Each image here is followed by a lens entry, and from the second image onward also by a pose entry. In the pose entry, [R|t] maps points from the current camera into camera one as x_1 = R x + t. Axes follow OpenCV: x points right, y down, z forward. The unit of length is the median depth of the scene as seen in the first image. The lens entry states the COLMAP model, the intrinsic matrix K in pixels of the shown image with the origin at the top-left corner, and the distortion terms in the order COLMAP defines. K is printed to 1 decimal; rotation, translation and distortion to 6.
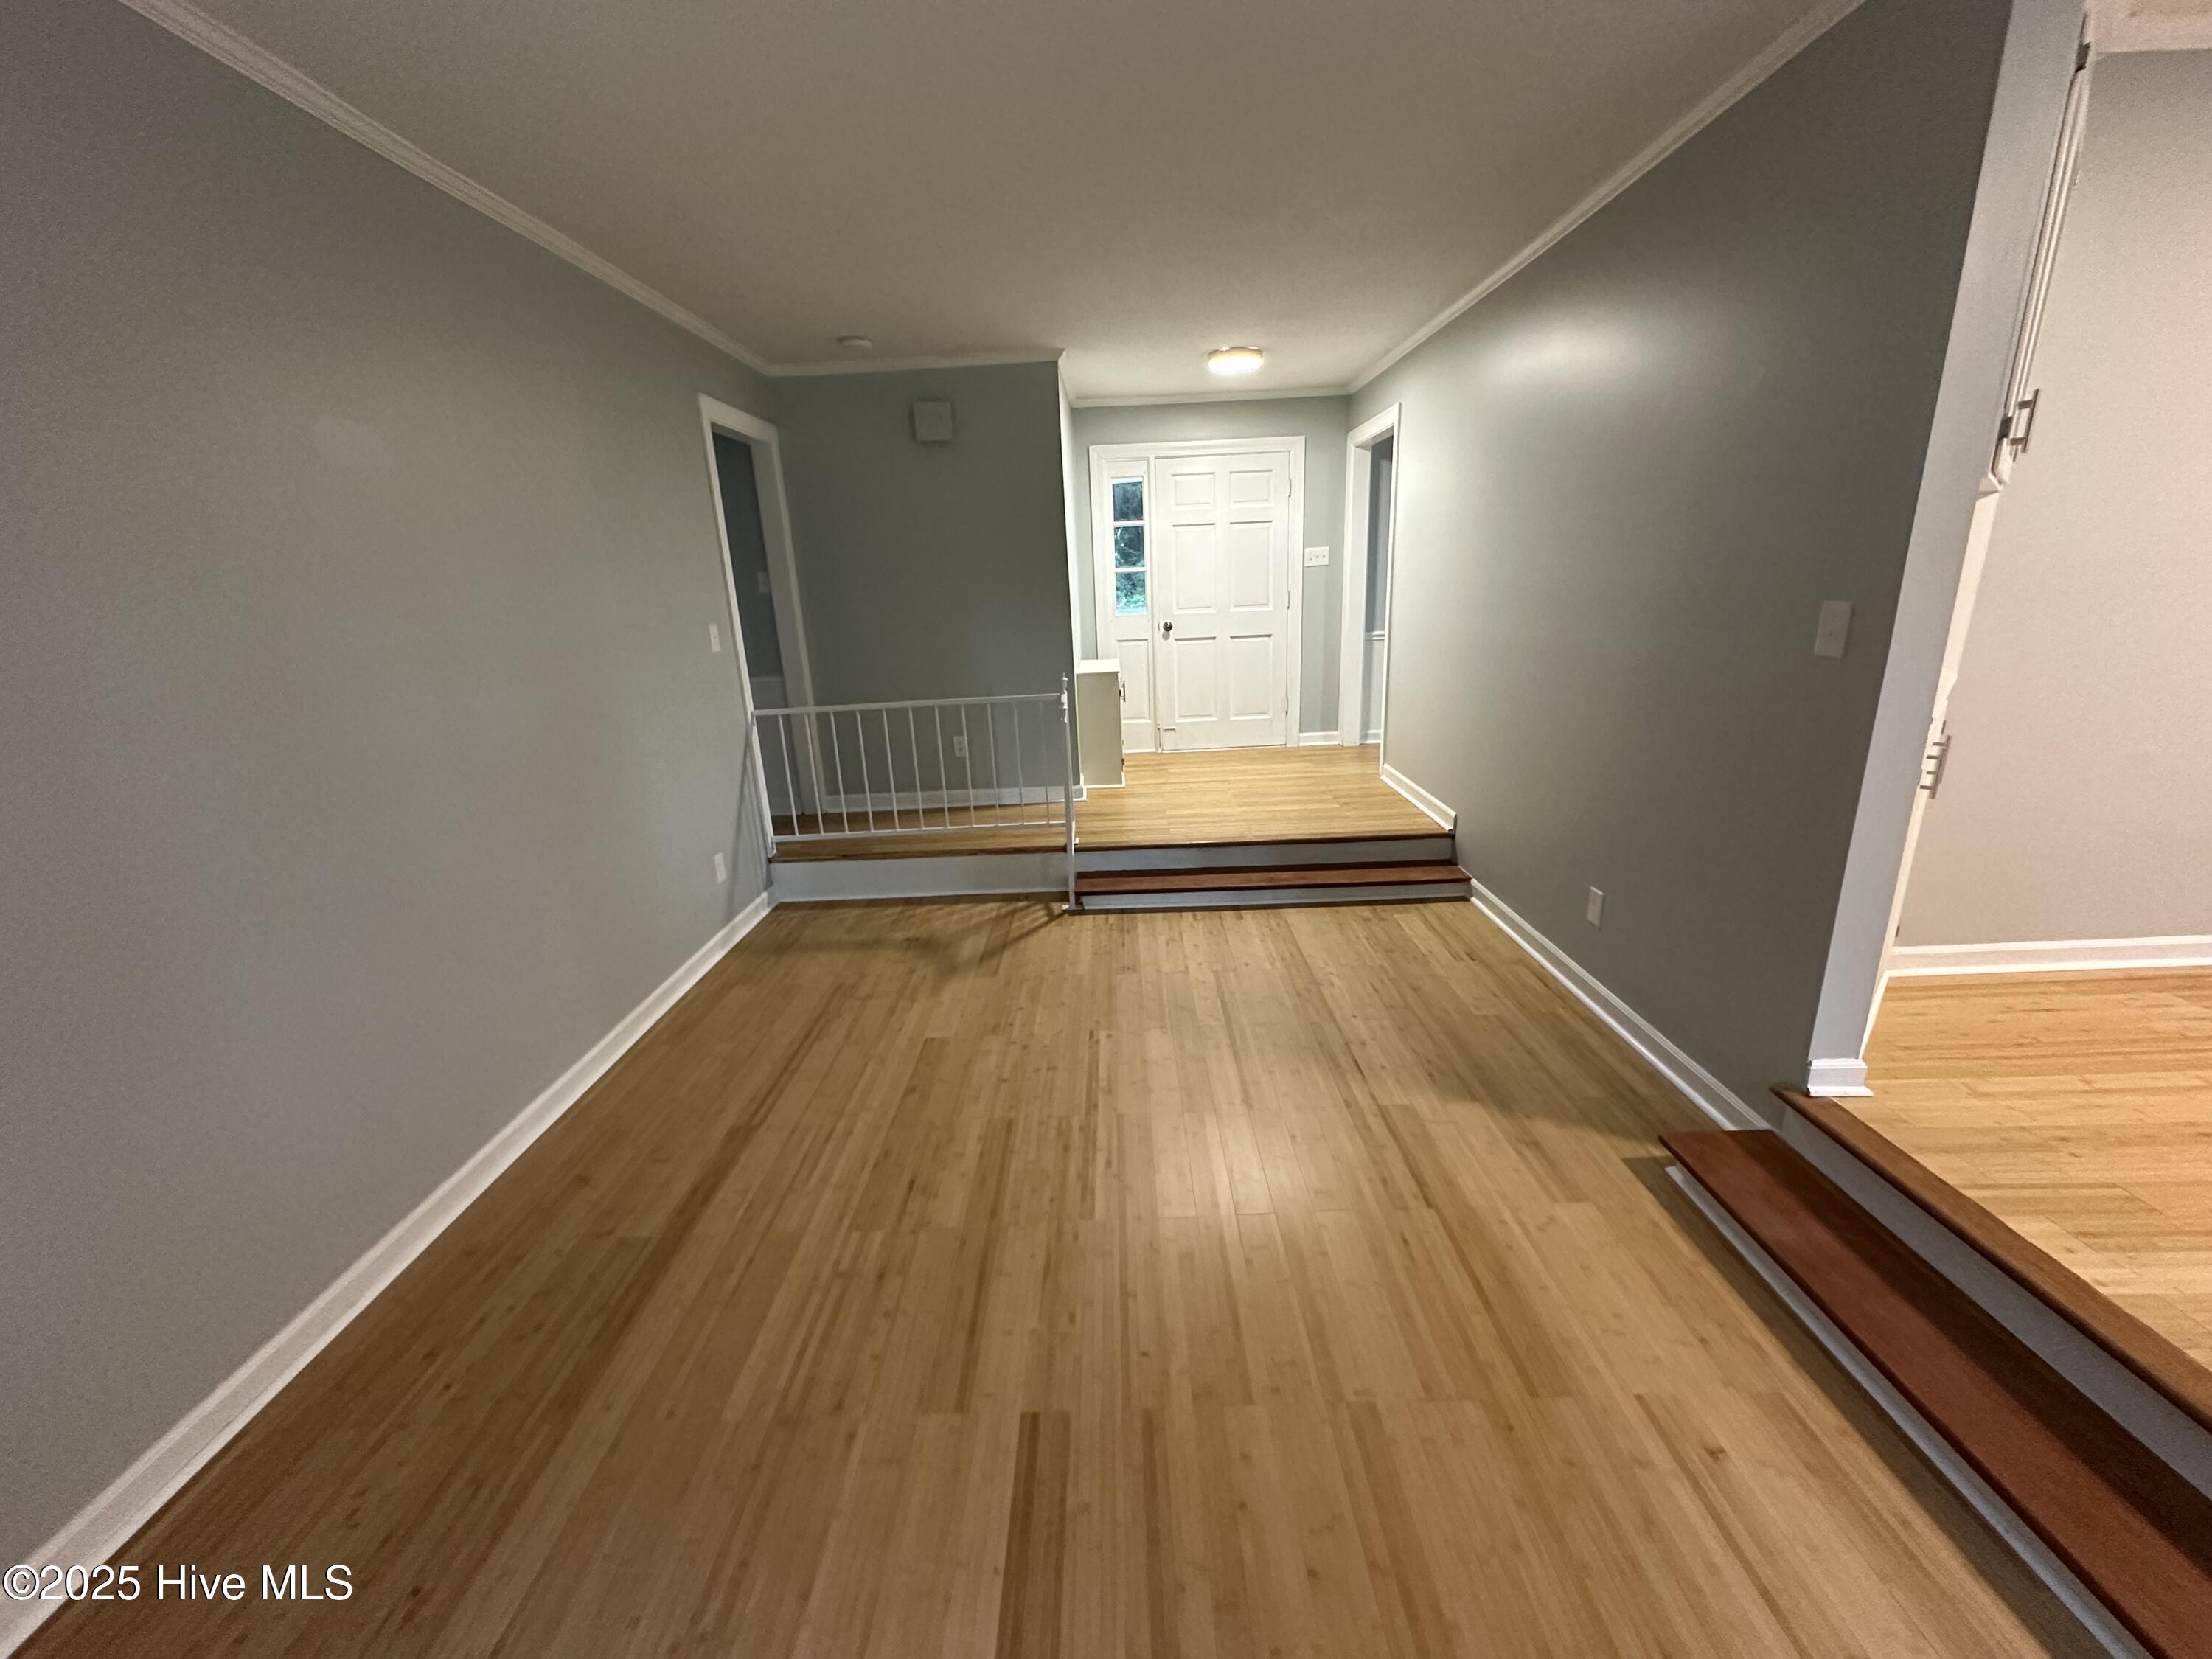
lens RADIAL K [[885.3, 0, 1102.8], [0, 885.3, 827.3], [0, 0, 1]] dist [-0.000569, 0.000455]
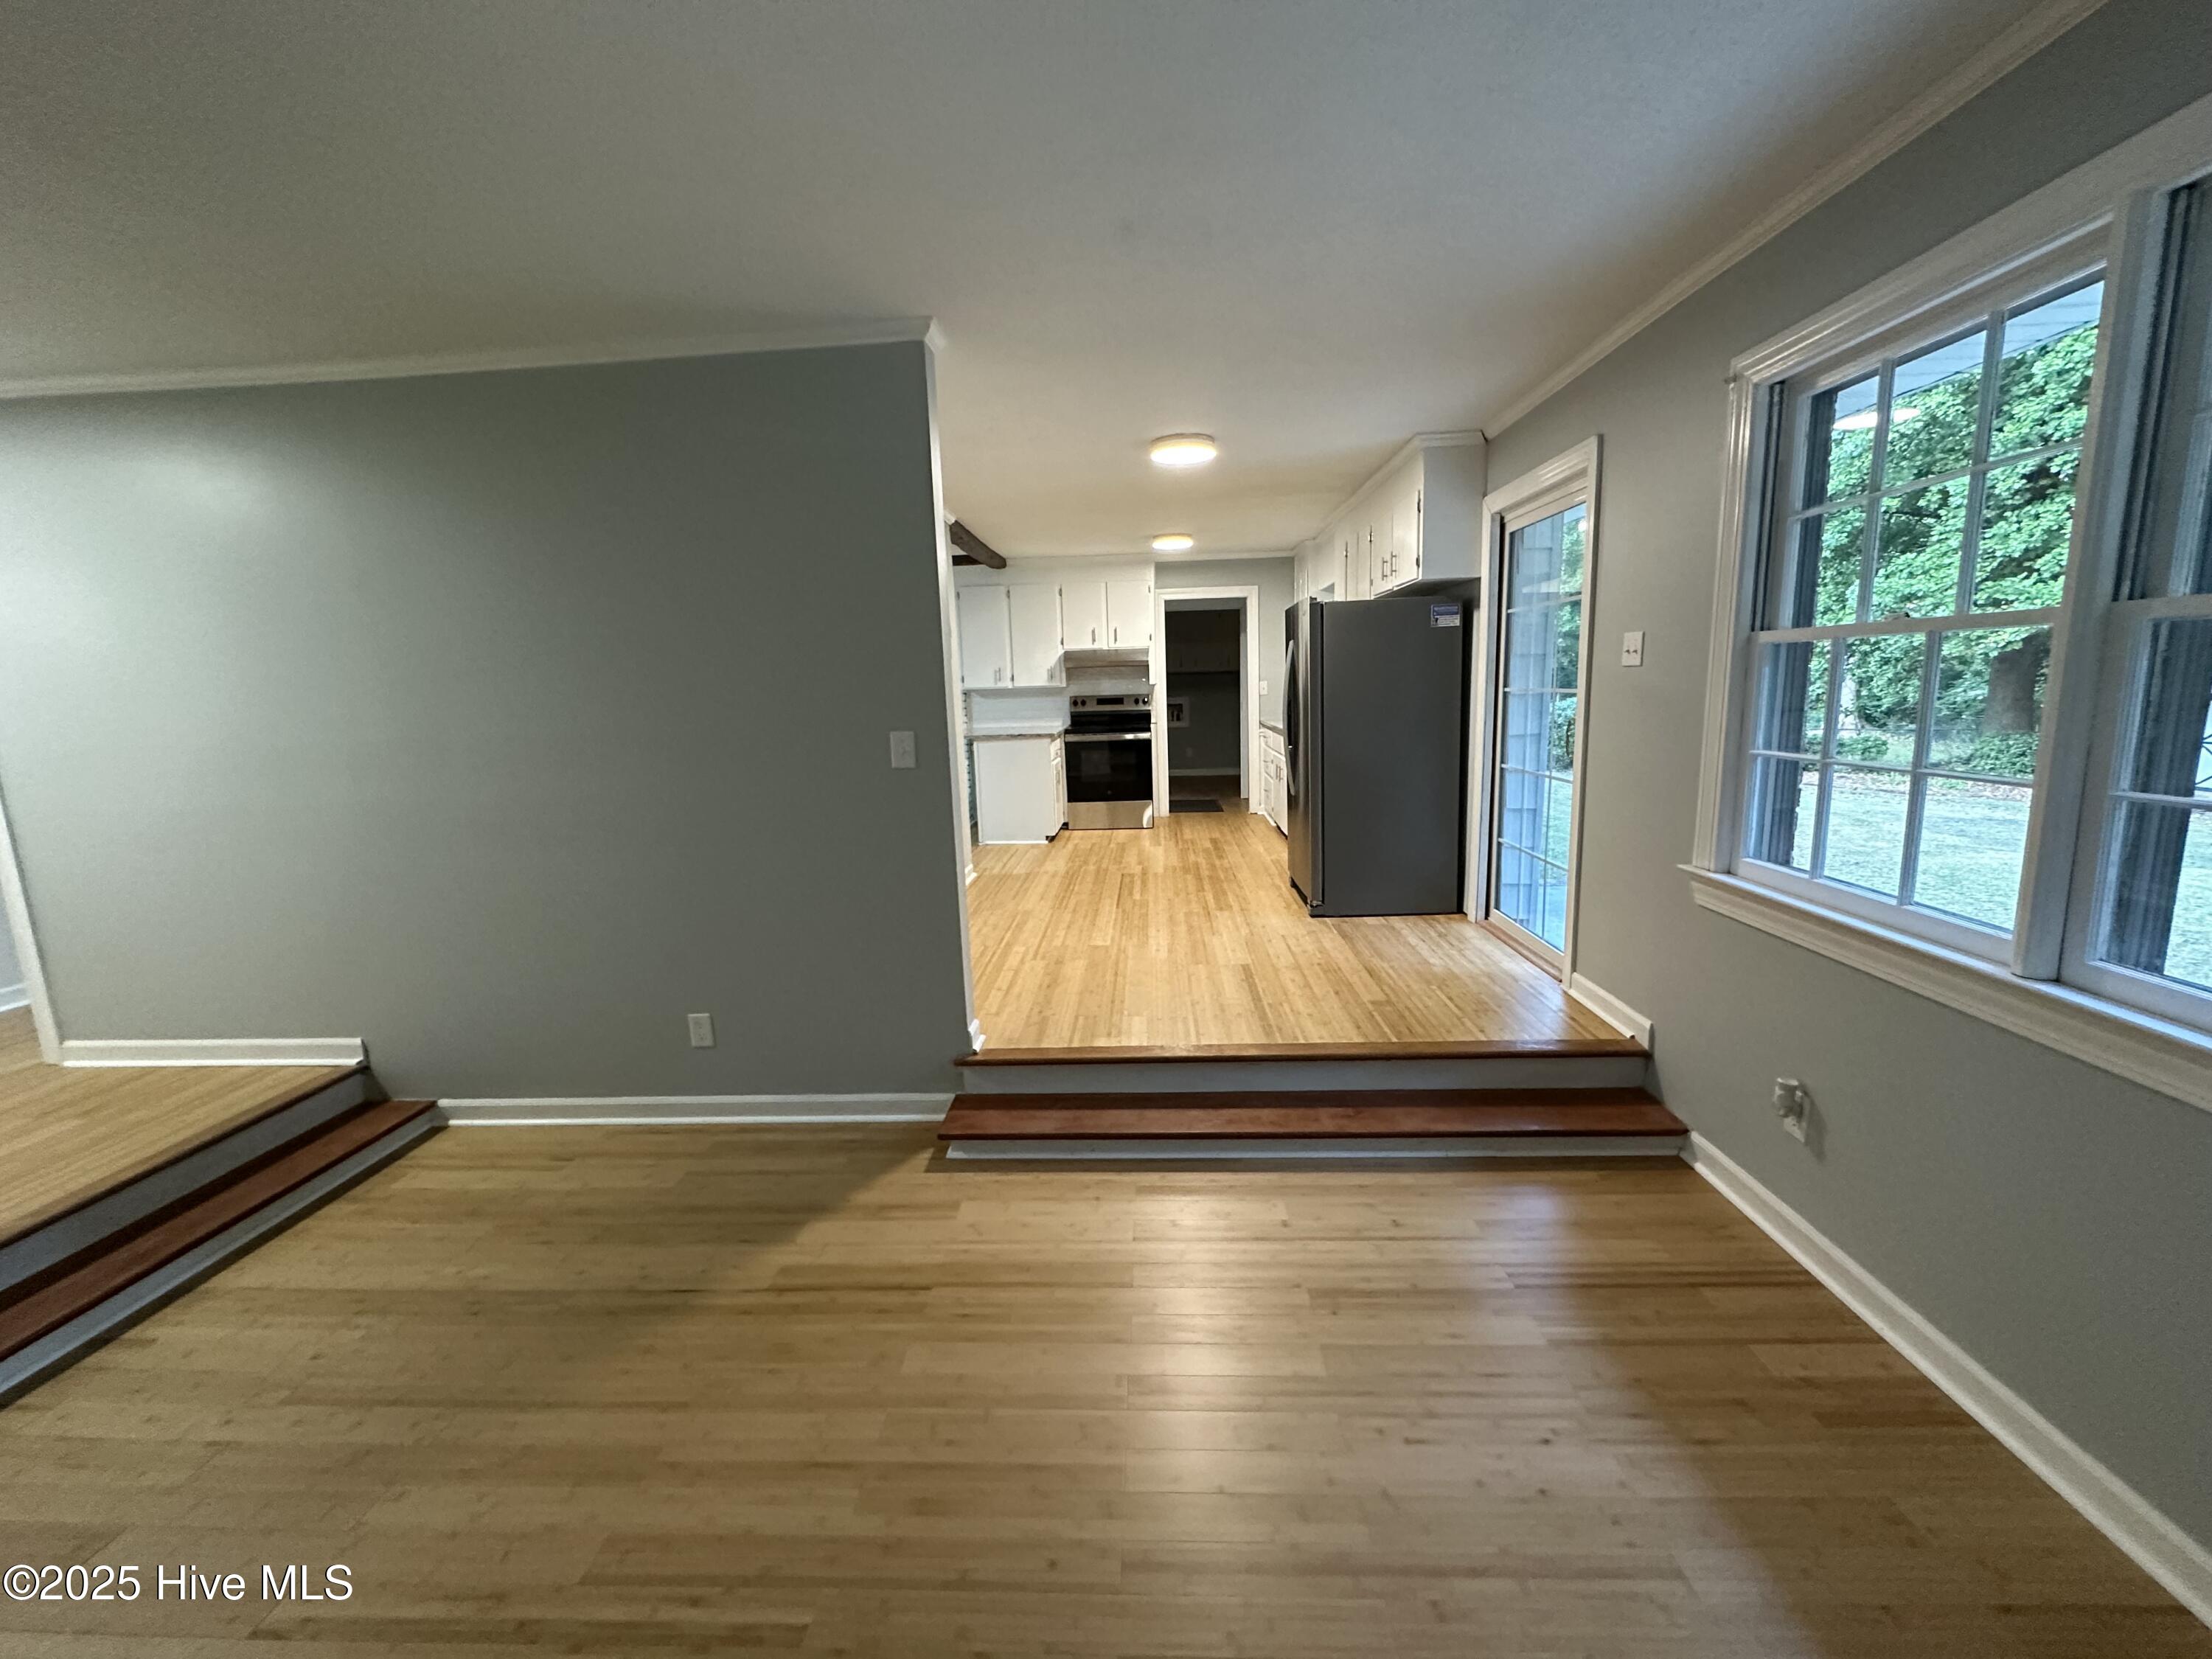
lens RADIAL K [[885.3, 0, 1102.8], [0, 885.3, 827.3], [0, 0, 1]] dist [-0.000569, 0.000455]
pose [[0.048896, -0.116429, 0.991995, -0.508886], [0.310745, 0.945666, 0.095675, -0.105612], [-0.949235, 0.303580, 0.082419, 0.473838]]
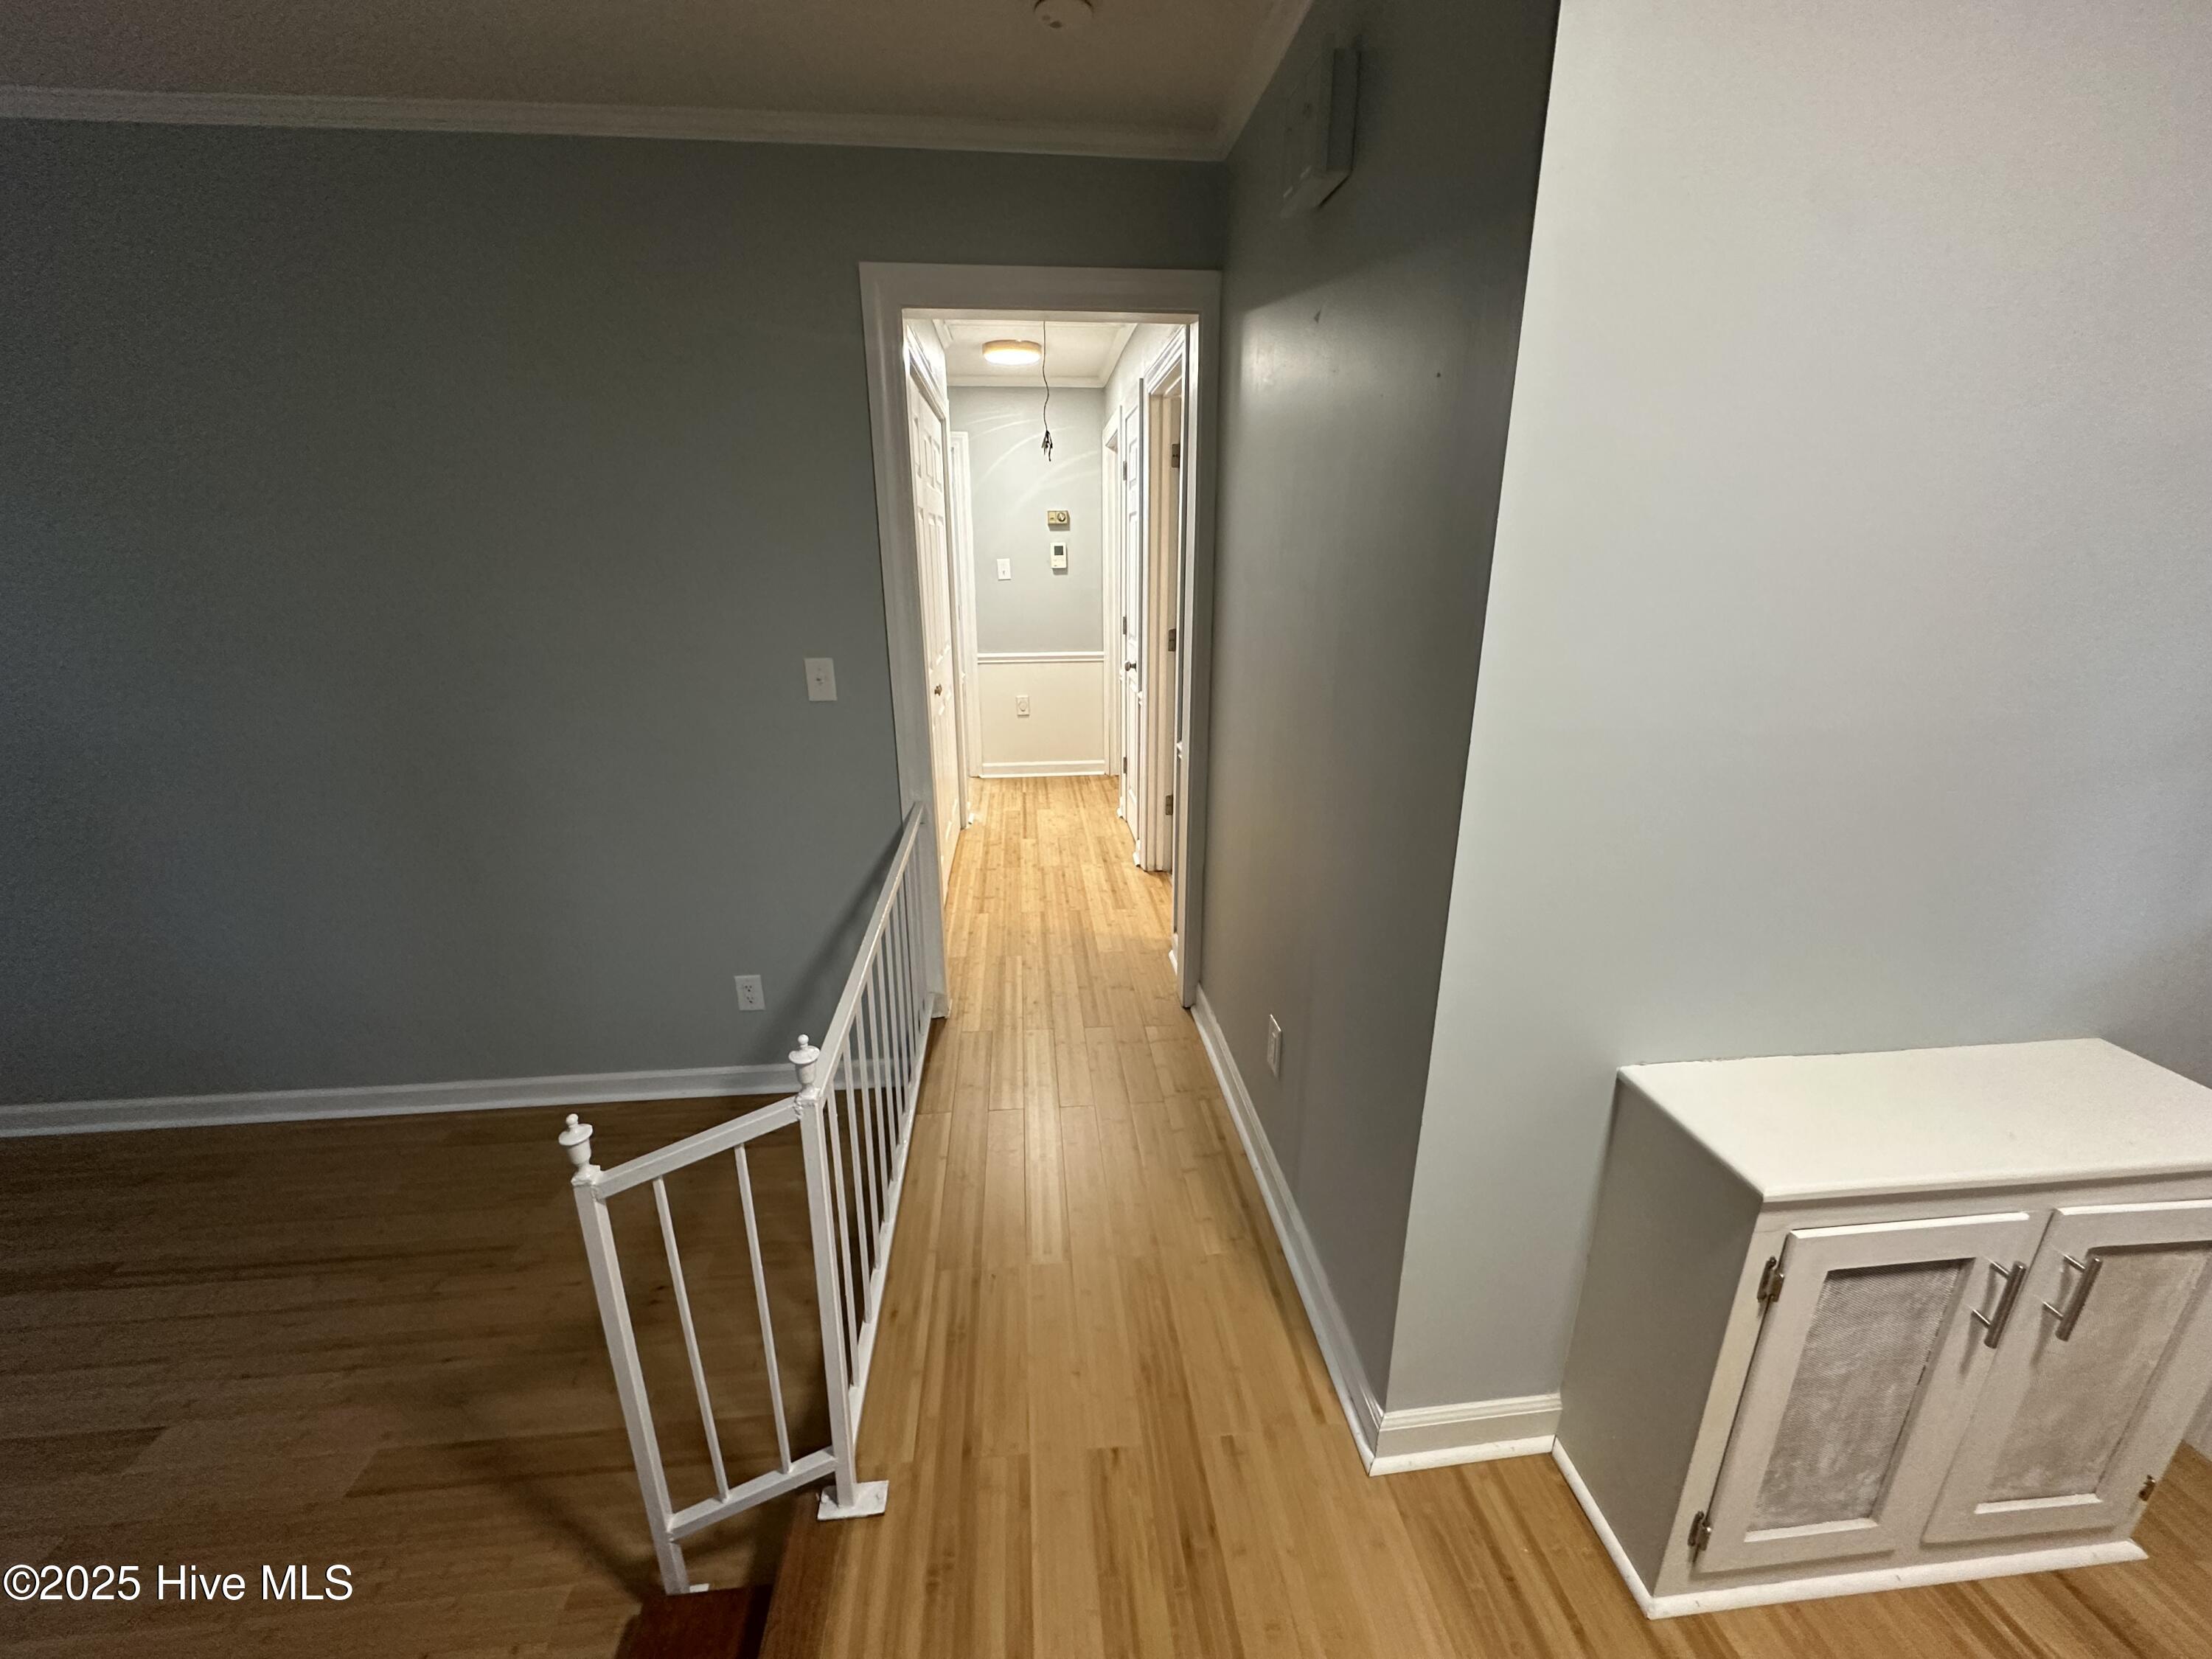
lens RADIAL K [[885.3, 0, 1102.8], [0, 885.3, 827.3], [0, 0, 1]] dist [-0.000569, 0.000455]
pose [[0.108910, 0.348853, -0.930828, 0.325215], [-0.278061, 0.909708, 0.308404, -0.565941], [0.954369, 0.225239, 0.196079, 1.678274]]
